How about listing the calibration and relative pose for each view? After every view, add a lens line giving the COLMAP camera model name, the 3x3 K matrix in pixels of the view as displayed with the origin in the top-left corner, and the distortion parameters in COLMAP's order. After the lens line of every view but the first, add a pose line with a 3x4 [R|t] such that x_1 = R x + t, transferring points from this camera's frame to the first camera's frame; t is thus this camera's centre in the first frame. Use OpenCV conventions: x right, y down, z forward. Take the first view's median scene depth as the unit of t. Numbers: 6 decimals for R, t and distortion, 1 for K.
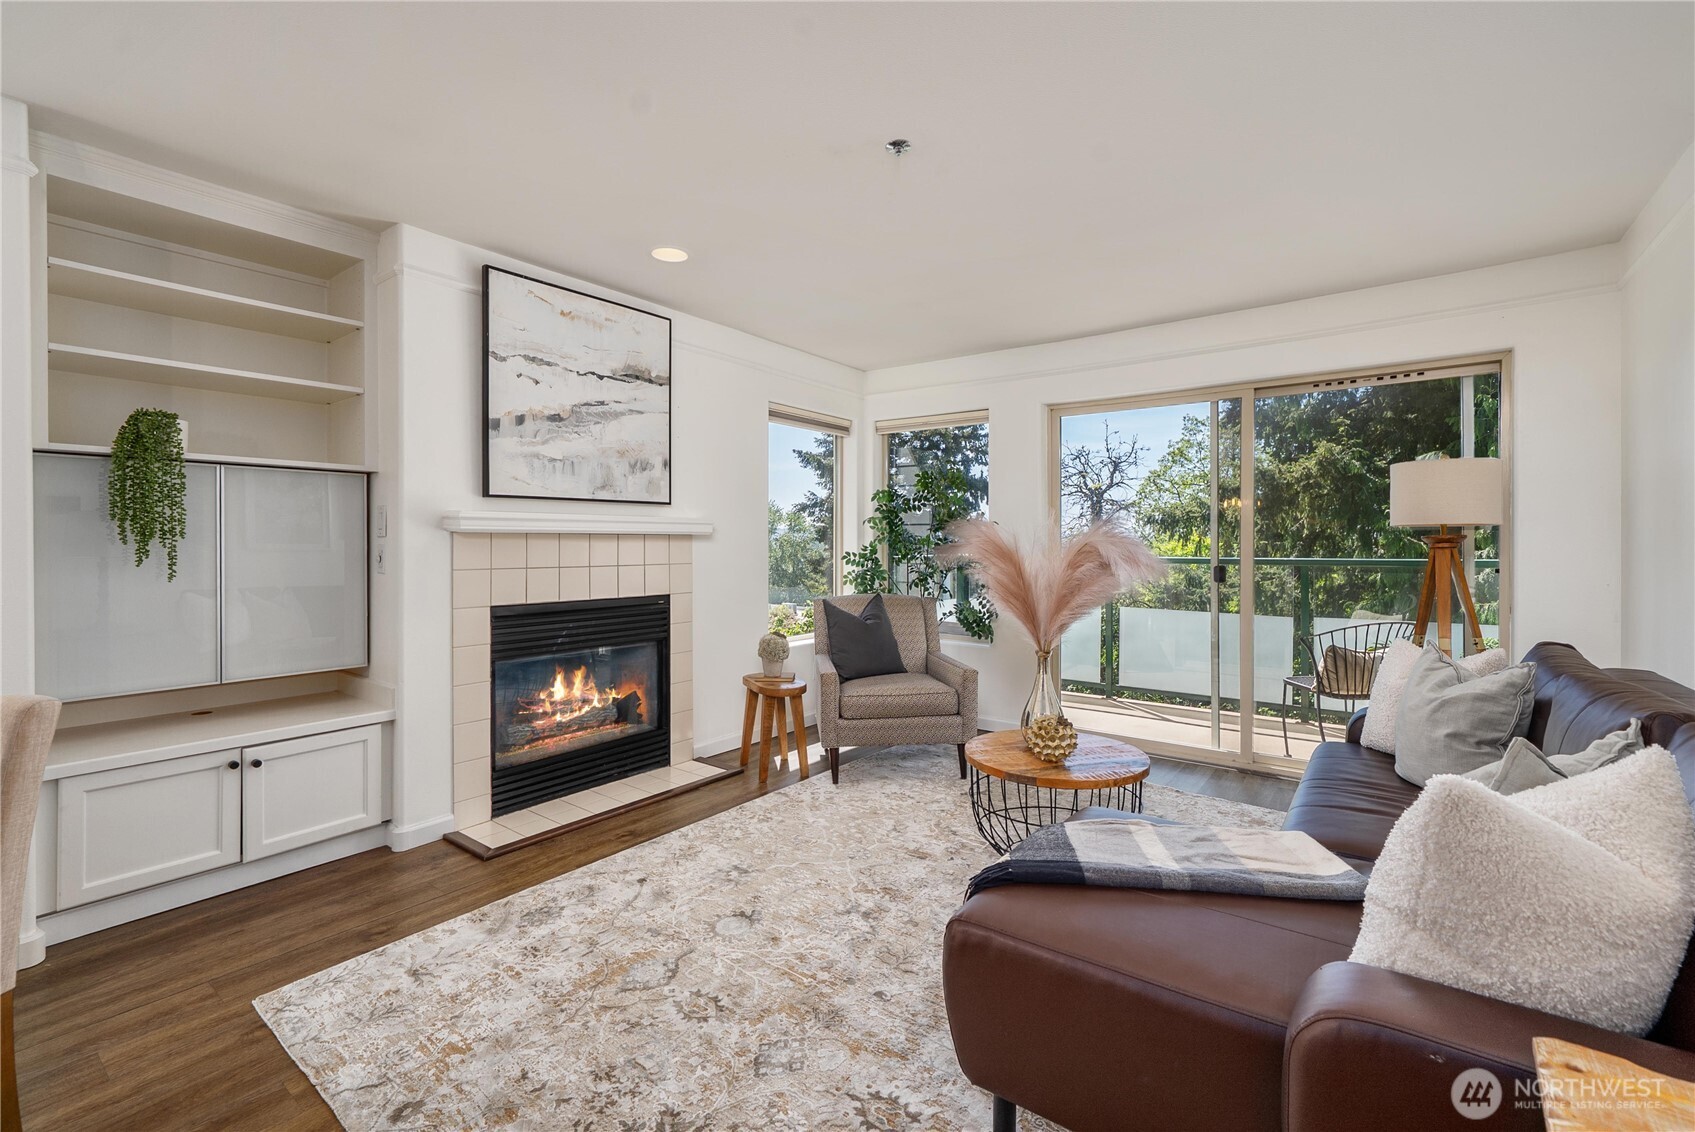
lens RADIAL K [[736.5, 0, 847.7], [0, 736.5, 543.5], [0, 0, 1]] dist [-0.002826, -0.000071]
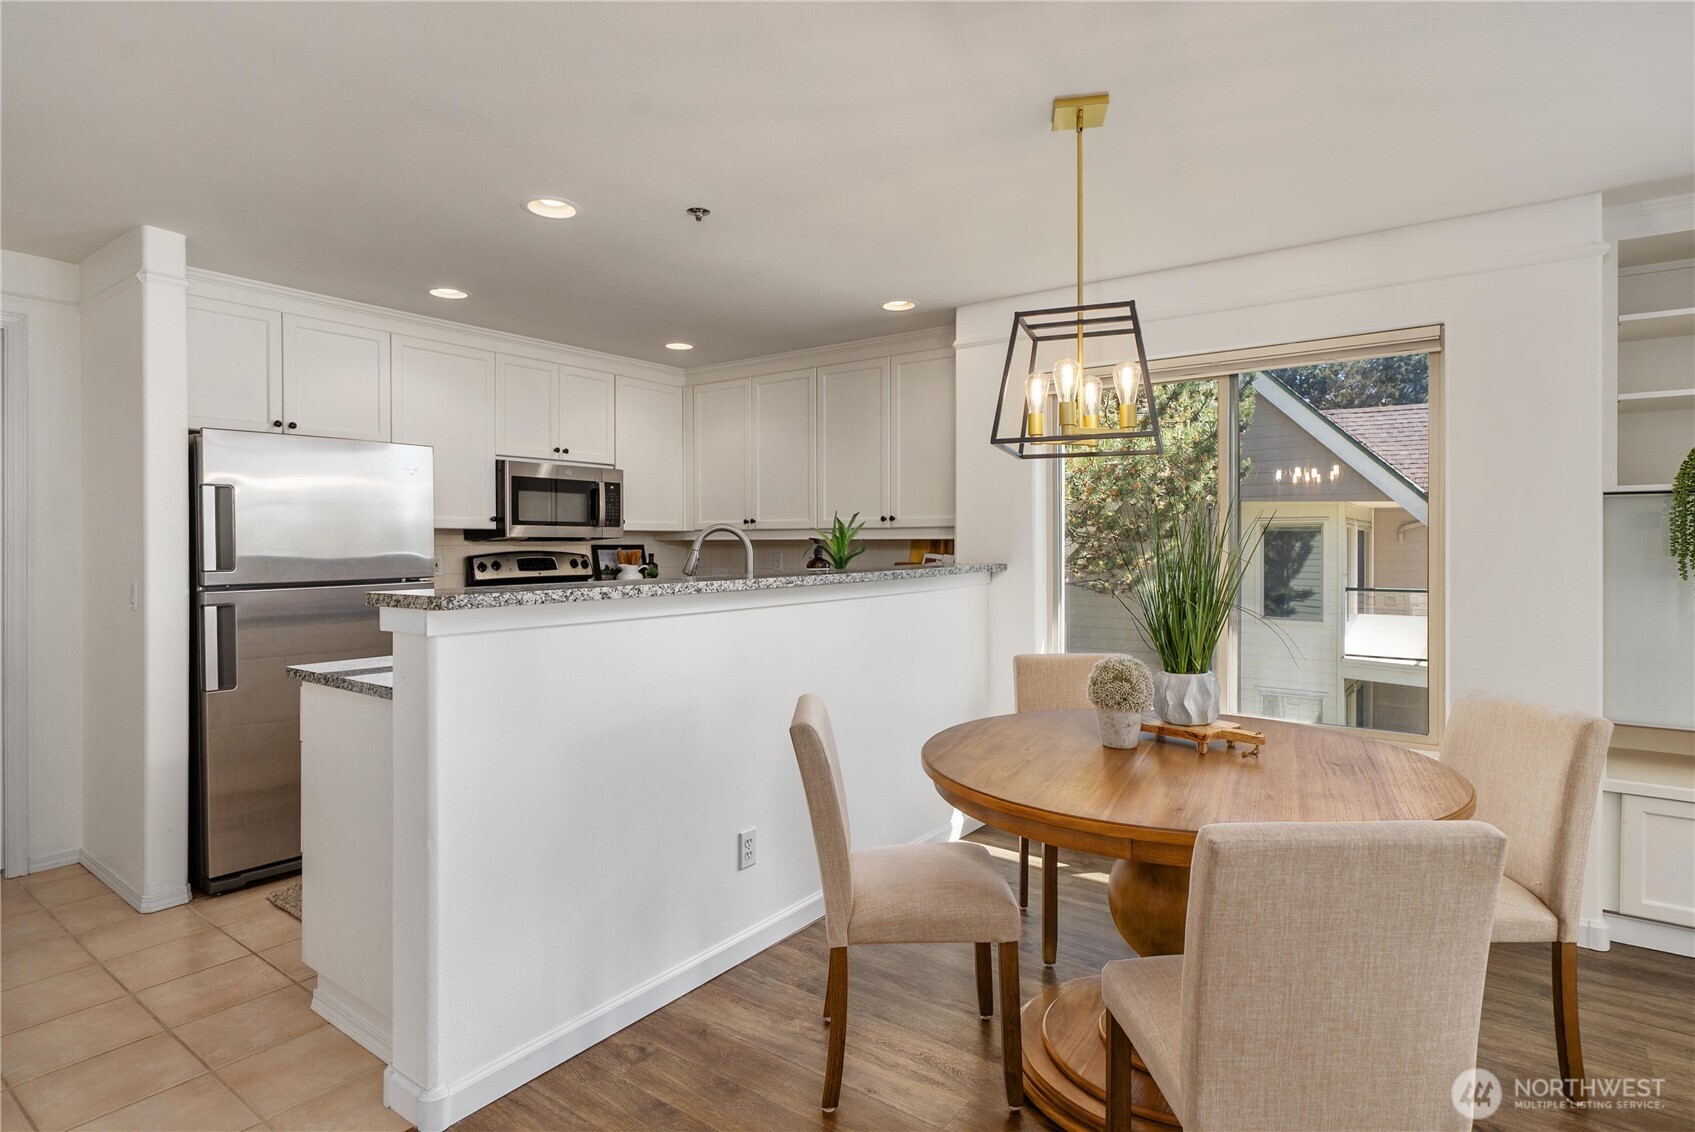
lens RADIAL K [[881.3, 0, 850.2], [0, 881.3, 550.1], [0, 0, 1]] dist [0.000255, 0.000756]
pose [[0.012357, 0.006890, -0.999900, 0.141732], [-0.002549, 0.999973, 0.006859, -0.030685], [0.999920, 0.002464, 0.012375, -0.106931]]
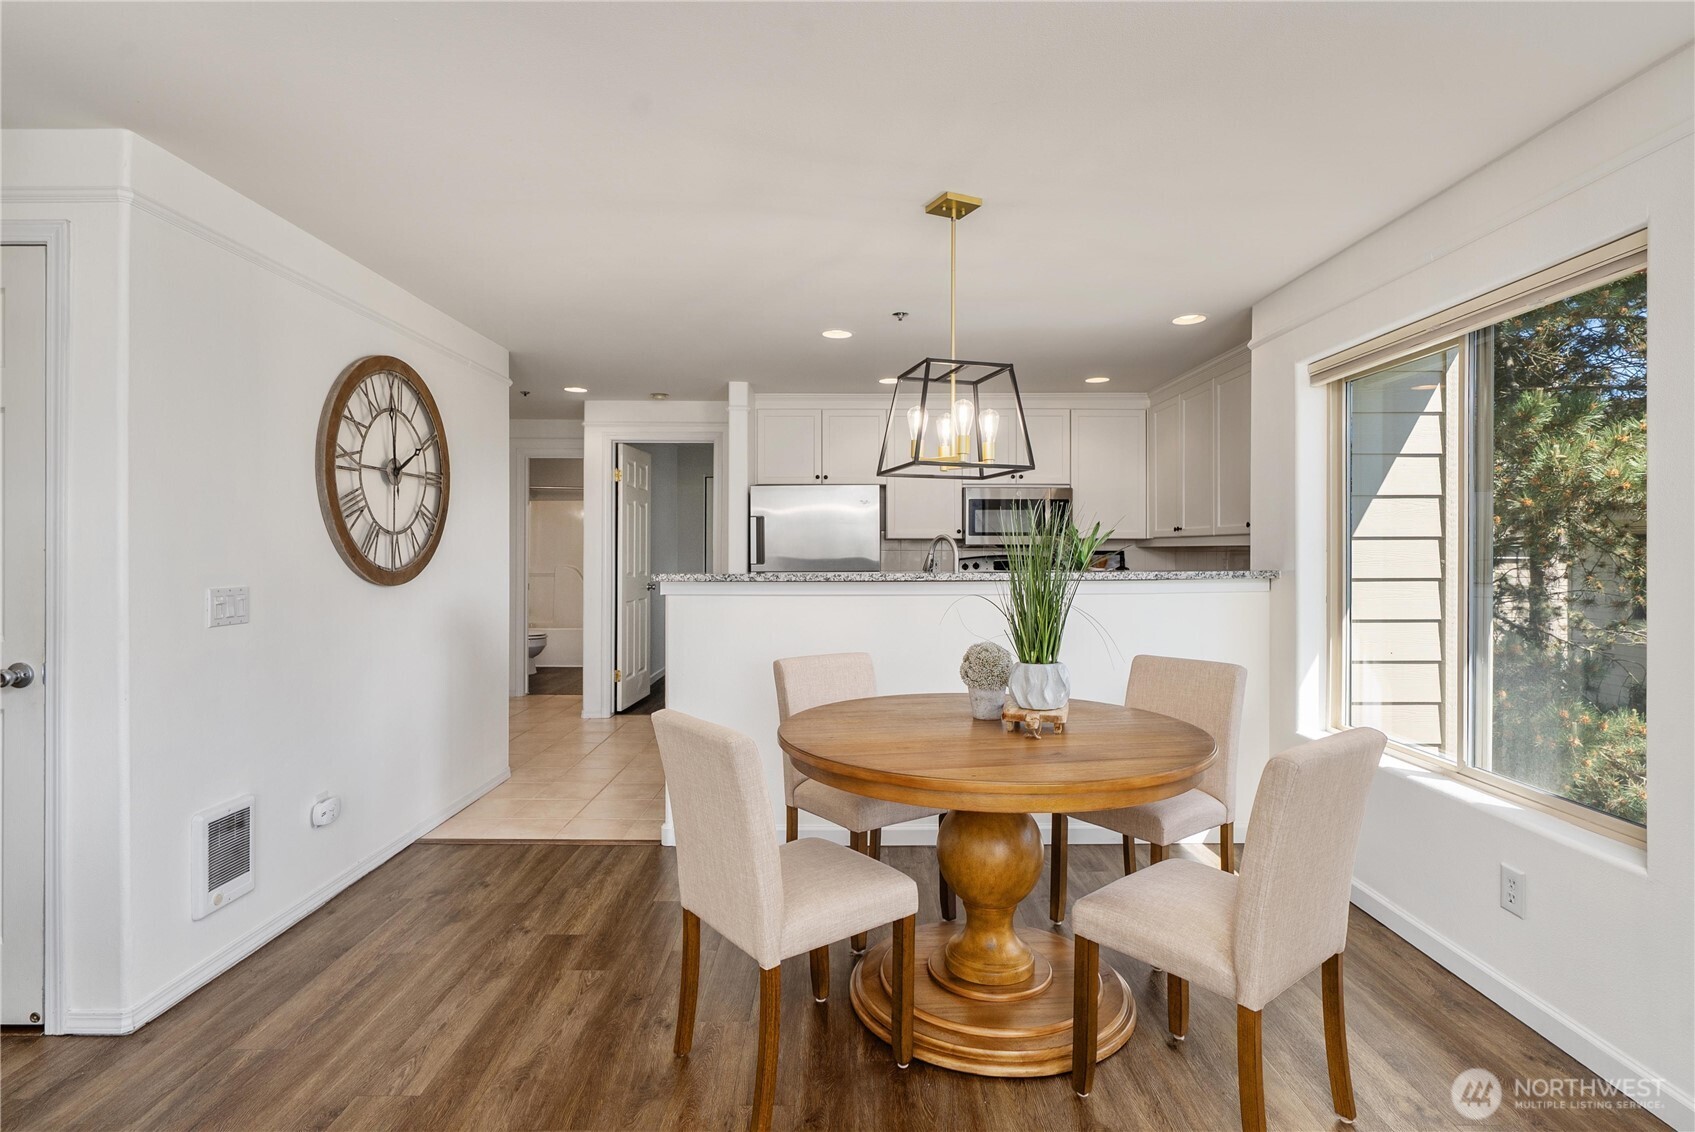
lens RADIAL K [[881.3, 0, 862.0], [0, 881.3, 545.0], [0, 0, 1]] dist [0.000255, 0.000756]
pose [[-0.790889, -0.006100, -0.611929, 0.055564], [-0.004904, 0.999981, -0.003631, -0.031623], [0.611940, 0.000129, -0.790905, 0.664182]]
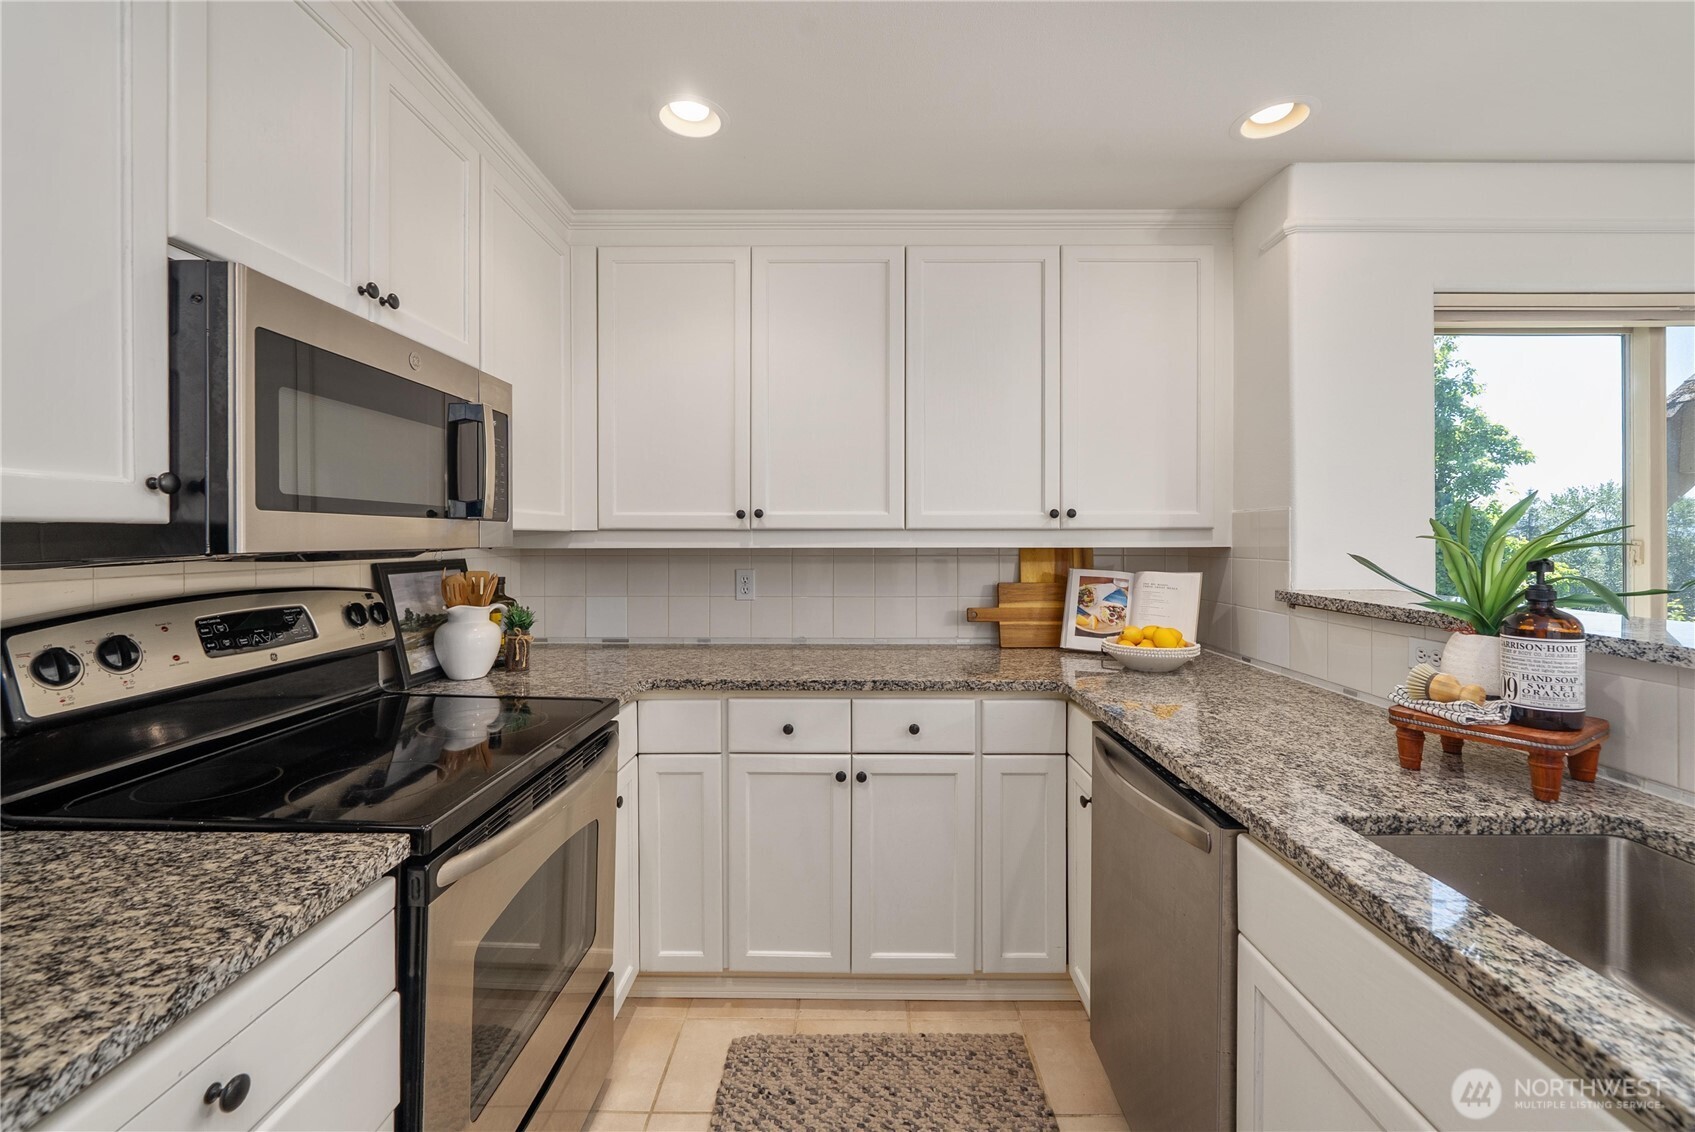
lens RADIAL K [[693.8, 0, 850.9], [0, 693.8, 540.0], [0, 0, 1]] dist [-0.003416, 0.000646]
pose [[0.593591, 0.002047, -0.804764, -0.821759], [-0.001915, 0.999998, 0.001131, -0.046321], [0.804765, 0.000870, 0.593593, -0.571830]]
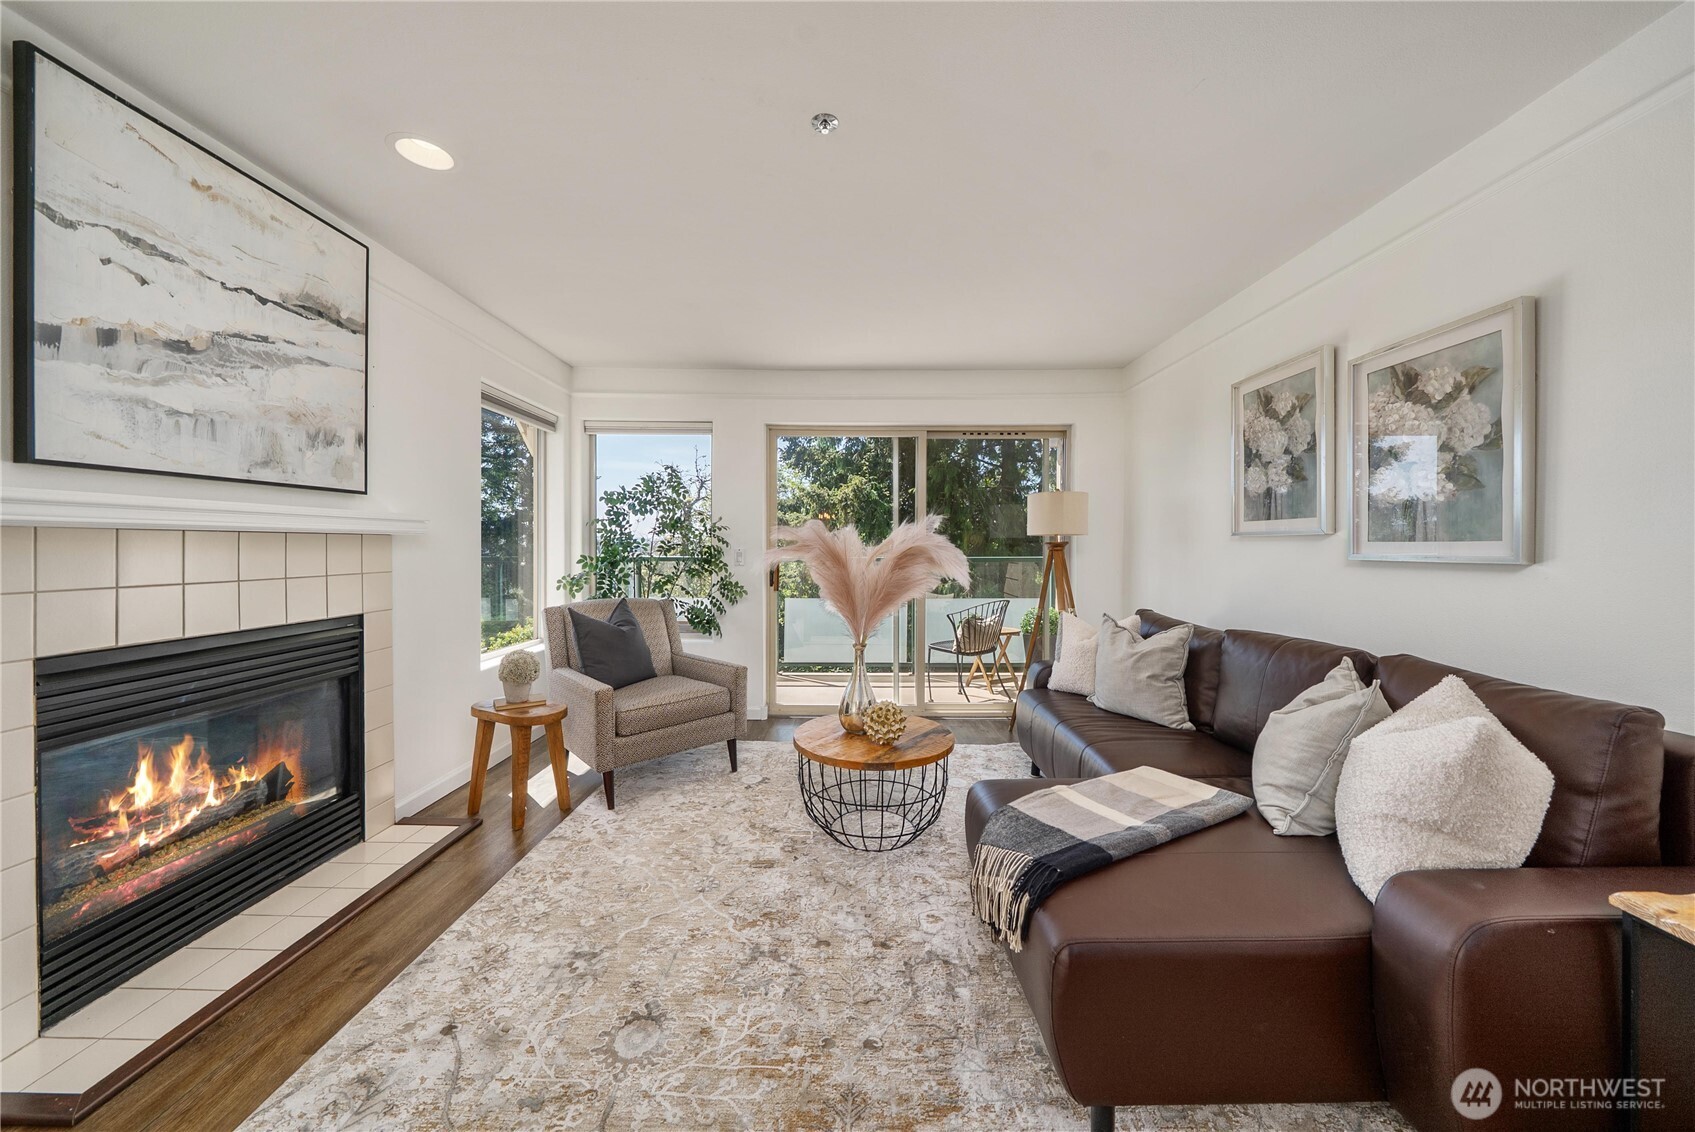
lens RADIAL K [[597.5, 0, 852.8], [0, 597.5, 549.0], [0, 0, 1]] dist [-0.007885, 0.000829]
pose [[0.799122, -0.001432, 0.601167, -0.235120], [-0.002195, 0.999984, 0.005299, -0.001736], [-0.601164, -0.005554, 0.799106, 0.243379]]
